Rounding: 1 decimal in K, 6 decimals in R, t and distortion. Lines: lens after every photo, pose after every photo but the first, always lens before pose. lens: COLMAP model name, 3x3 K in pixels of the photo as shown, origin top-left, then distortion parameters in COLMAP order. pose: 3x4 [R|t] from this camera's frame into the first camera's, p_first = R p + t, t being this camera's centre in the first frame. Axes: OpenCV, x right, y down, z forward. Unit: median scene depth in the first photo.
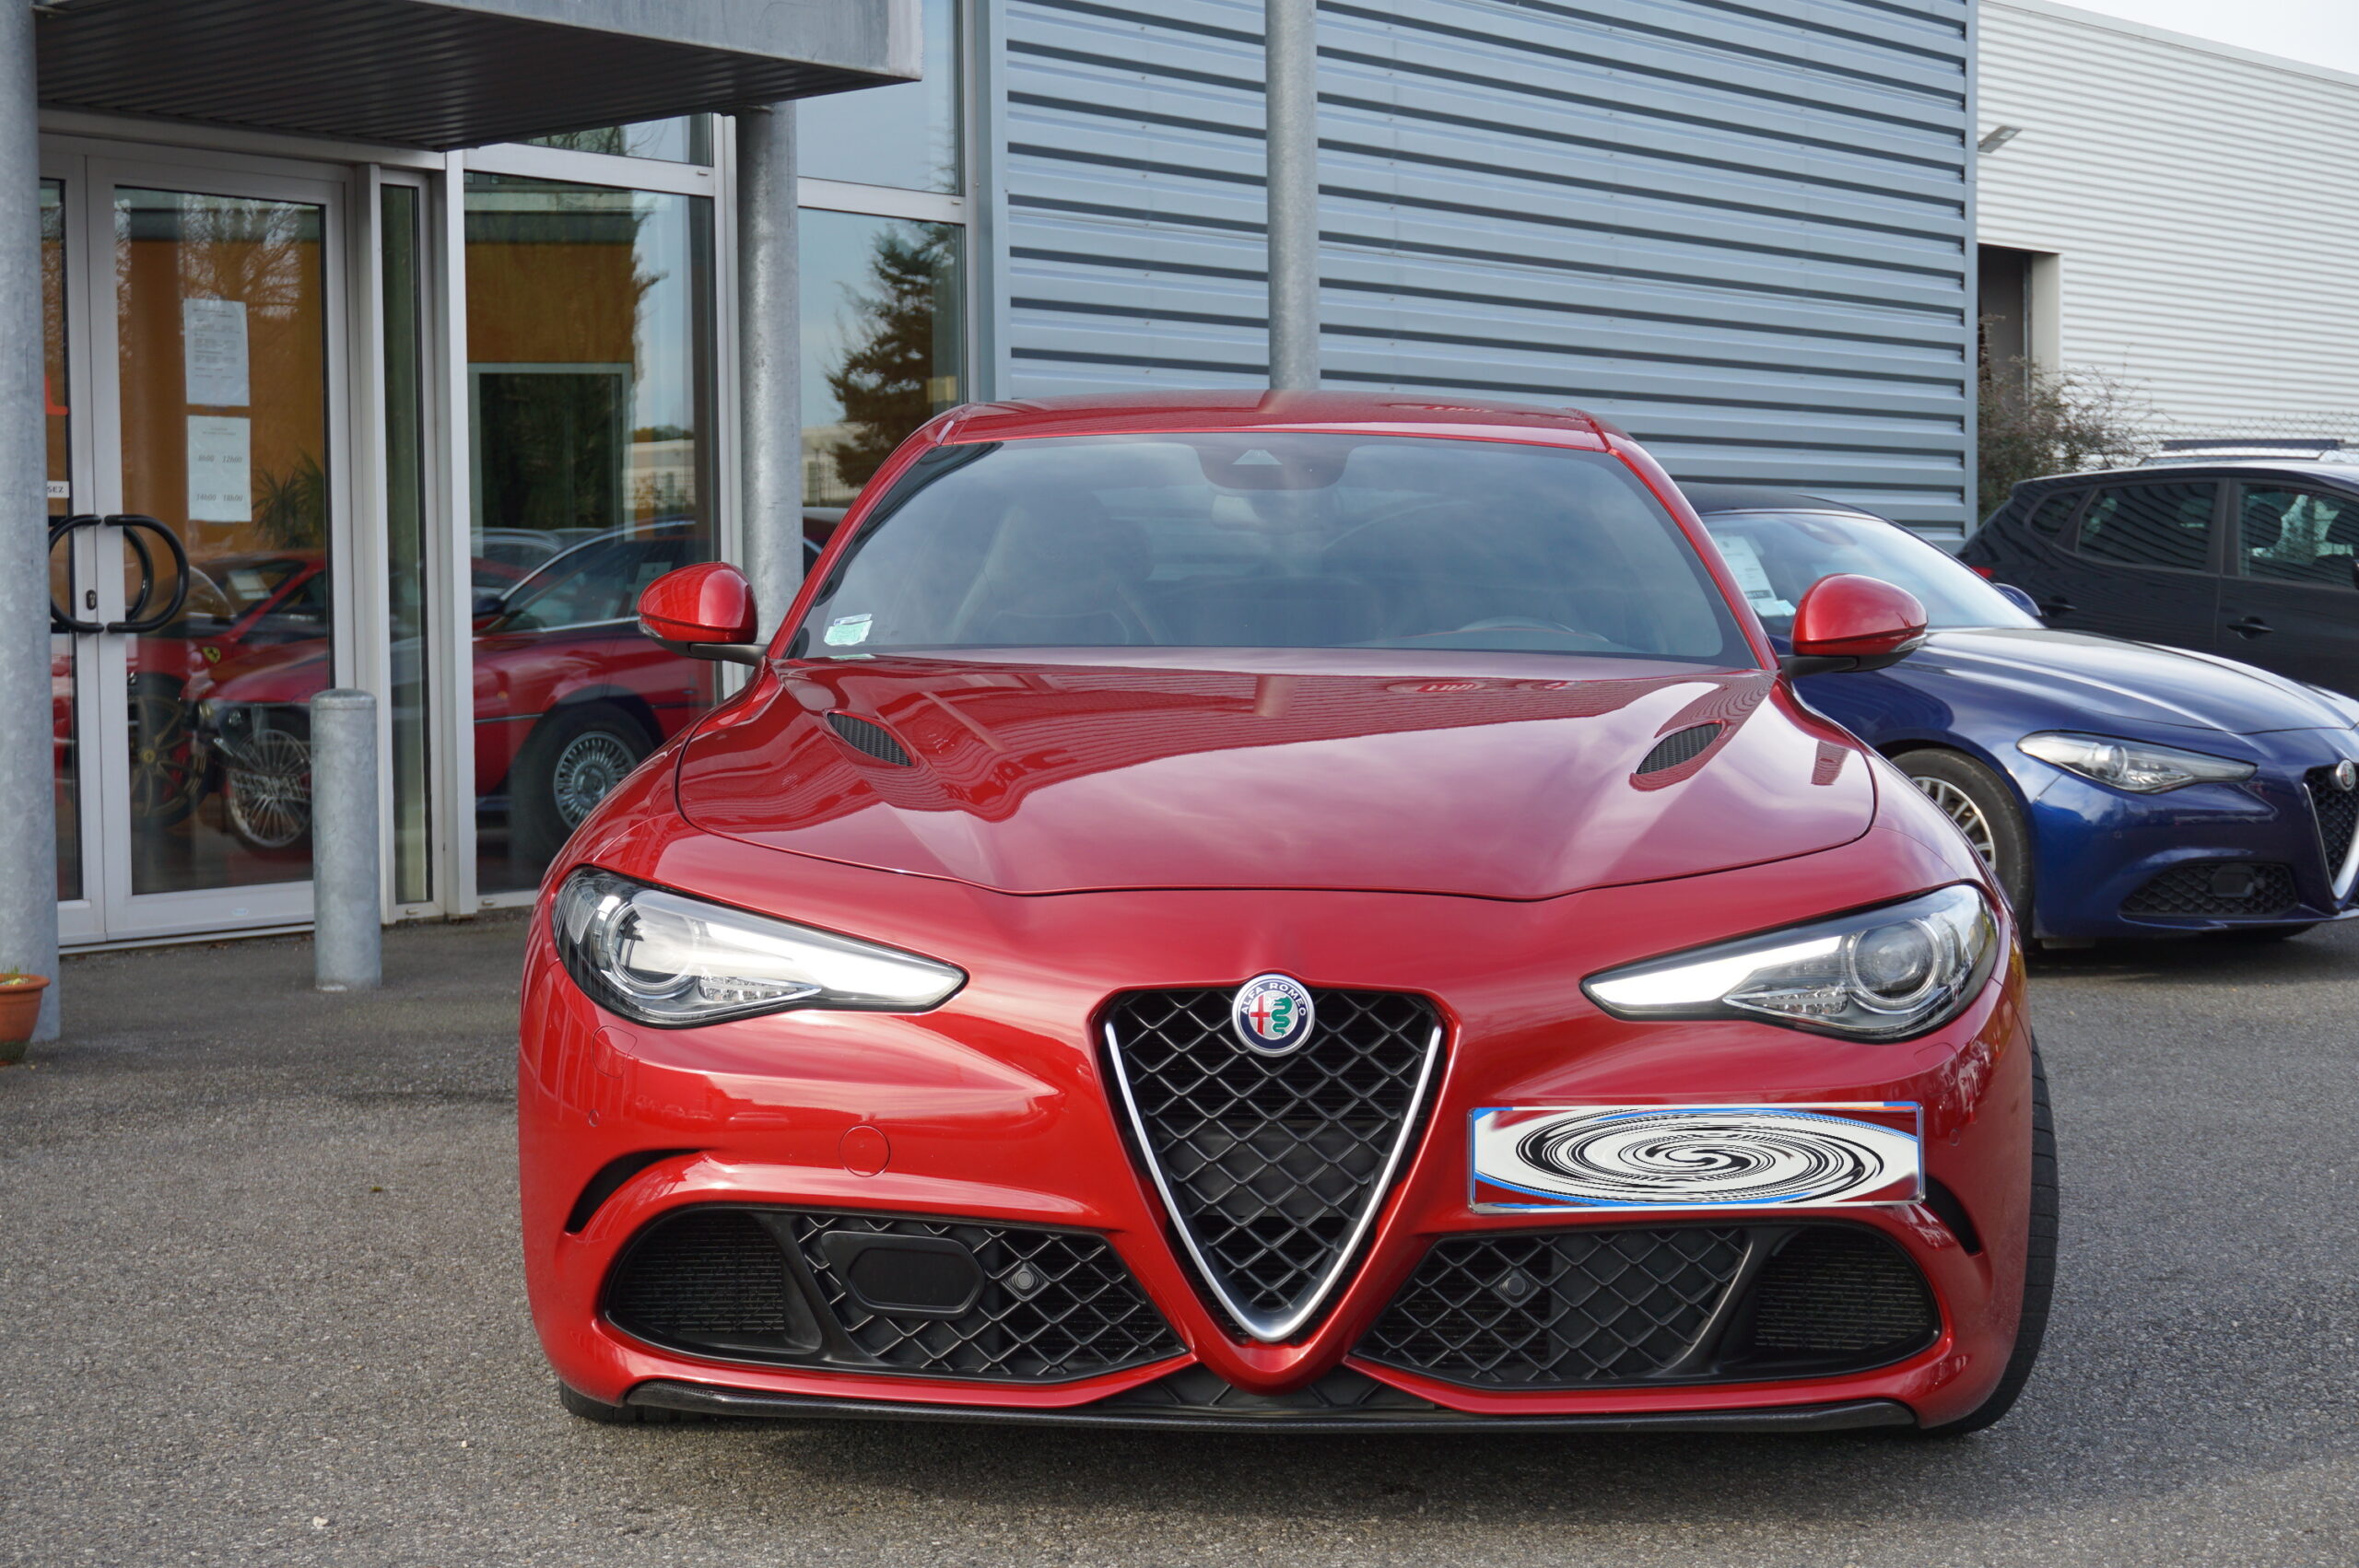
lens RADIAL K [[3483.8, 0, 1182.5], [0, 3483.8, 783.7], [0, 0, 1]] dist [0.035099, 0.000000]
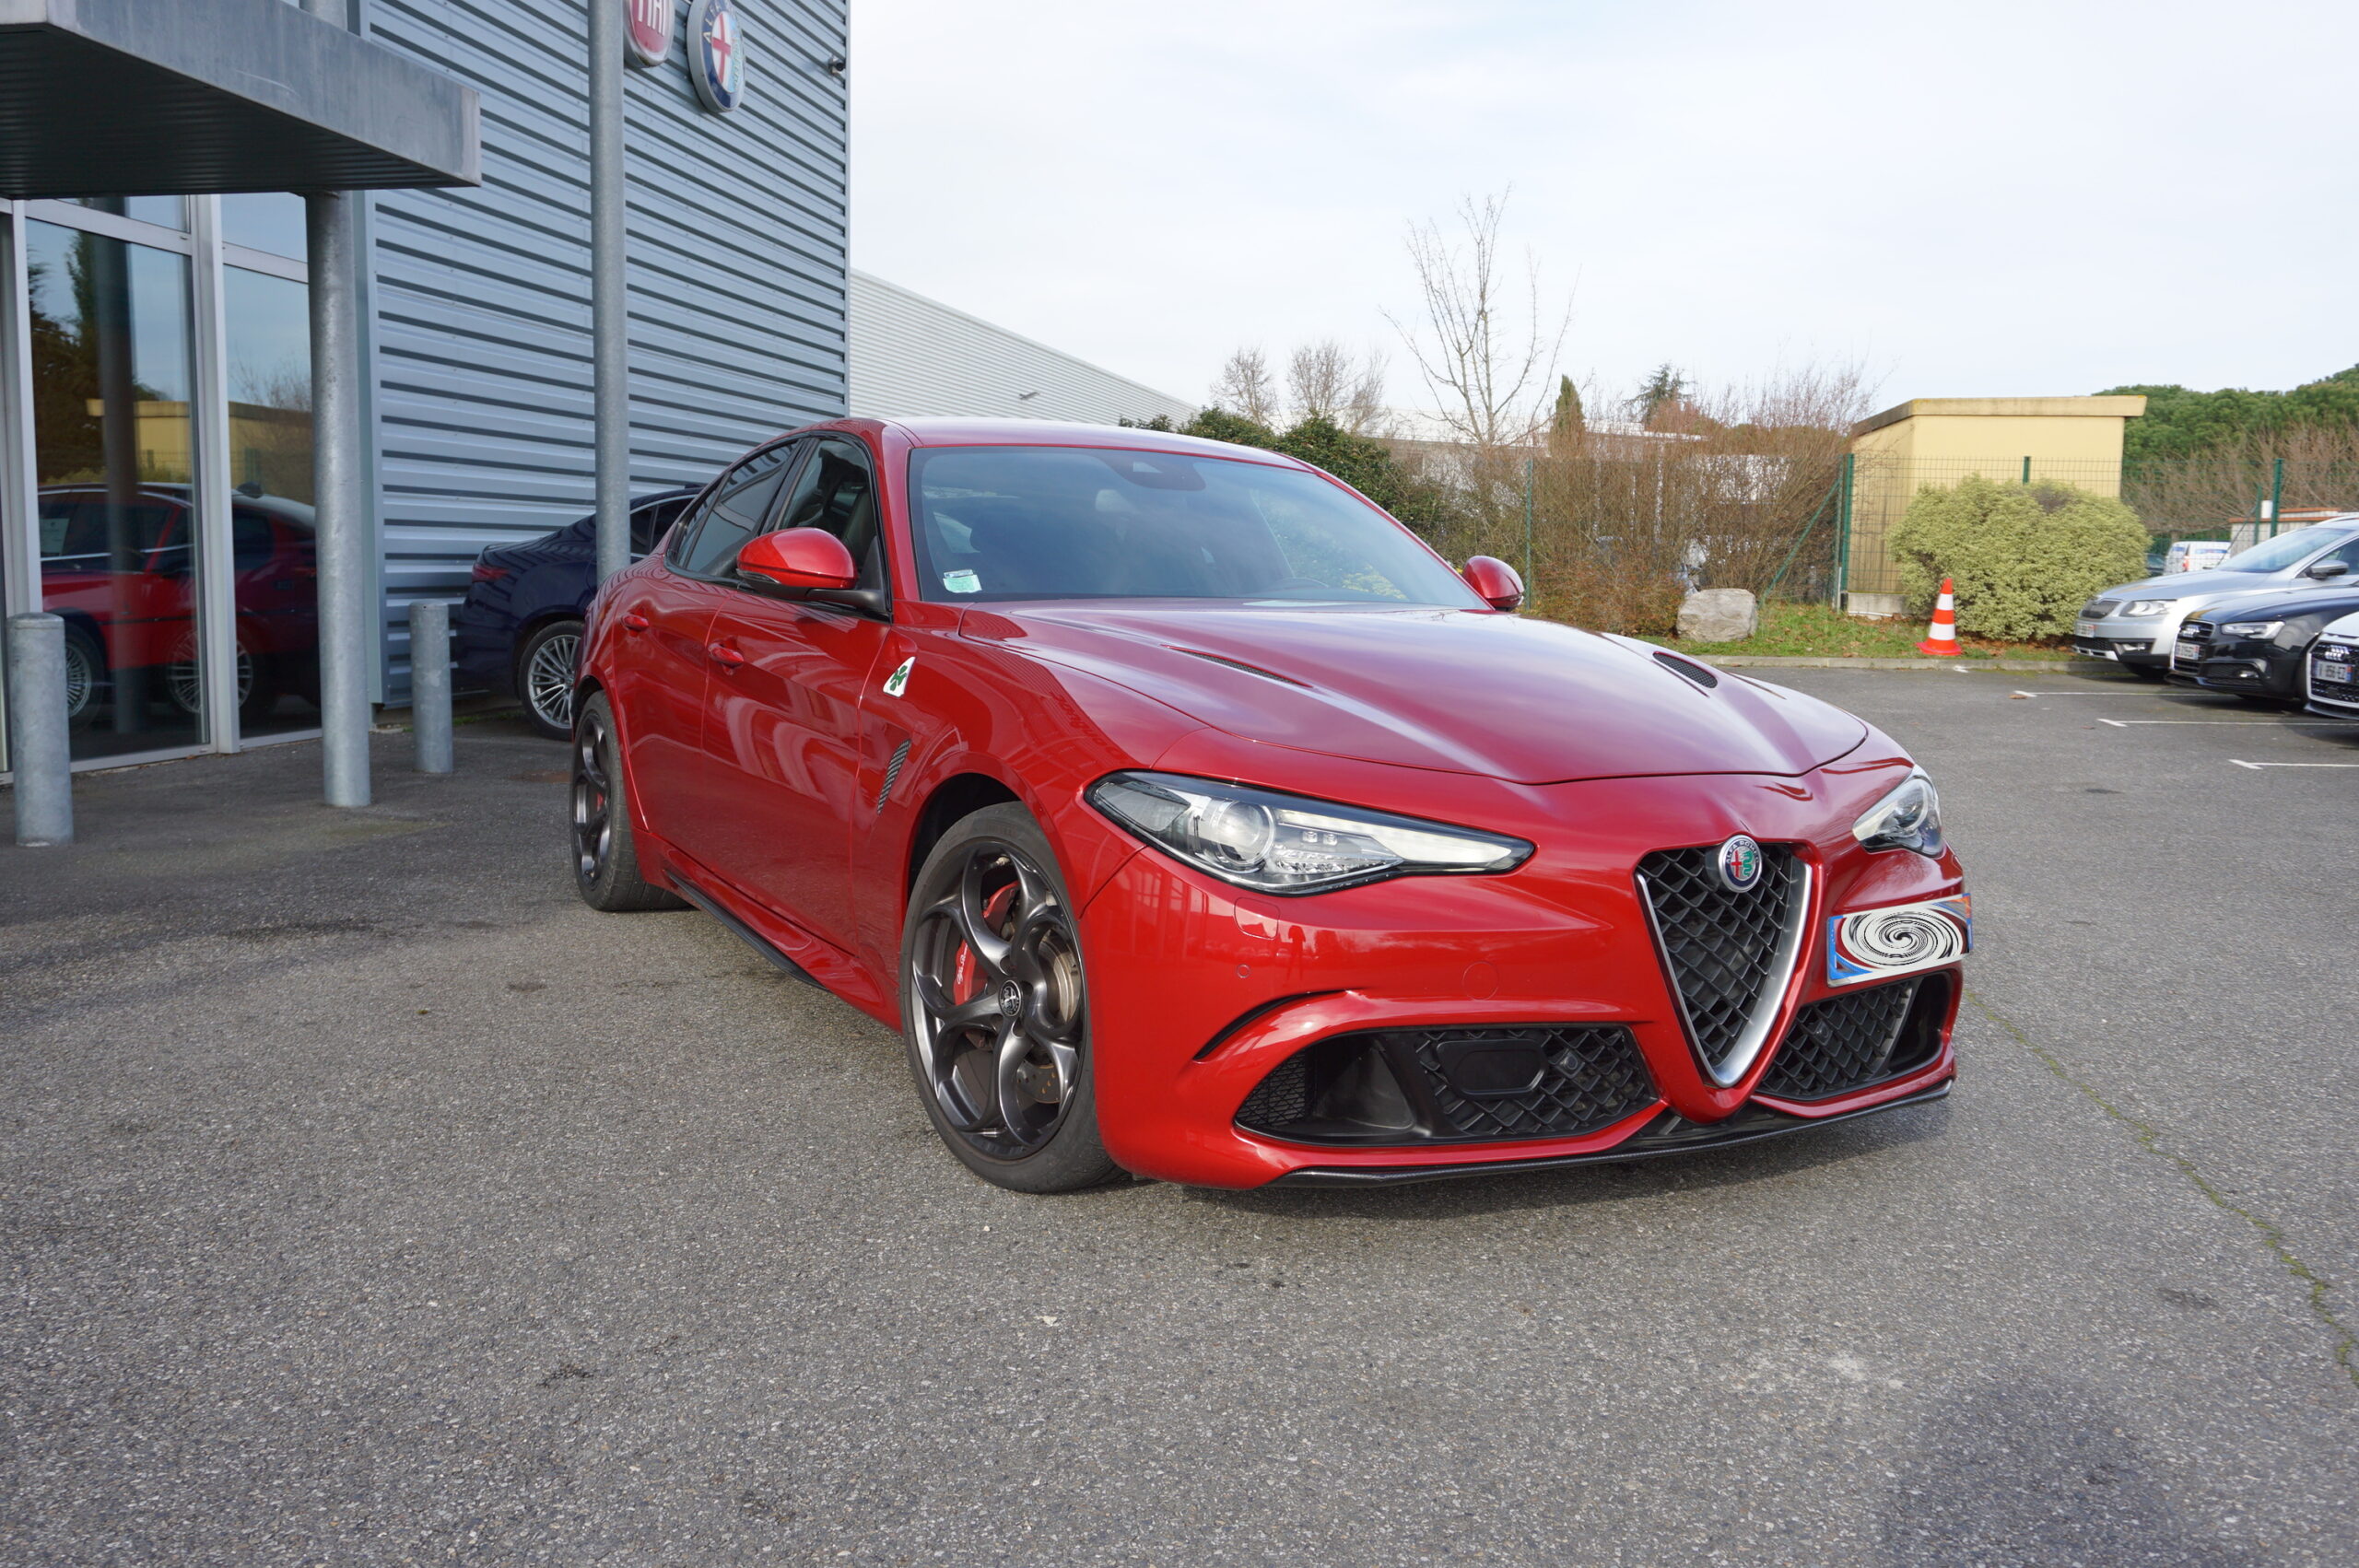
lens RADIAL K [[1902.3, 0, 1171.7], [0, 1902.3, 784.7], [0, 0, 1]] dist [-0.015272, 0.002543]
pose [[0.861714, -0.036326, 0.506092, -0.562742], [0.003886, 0.997877, 0.065009, -0.017967], [-0.507380, -0.054052, 0.860026, 0.436137]]
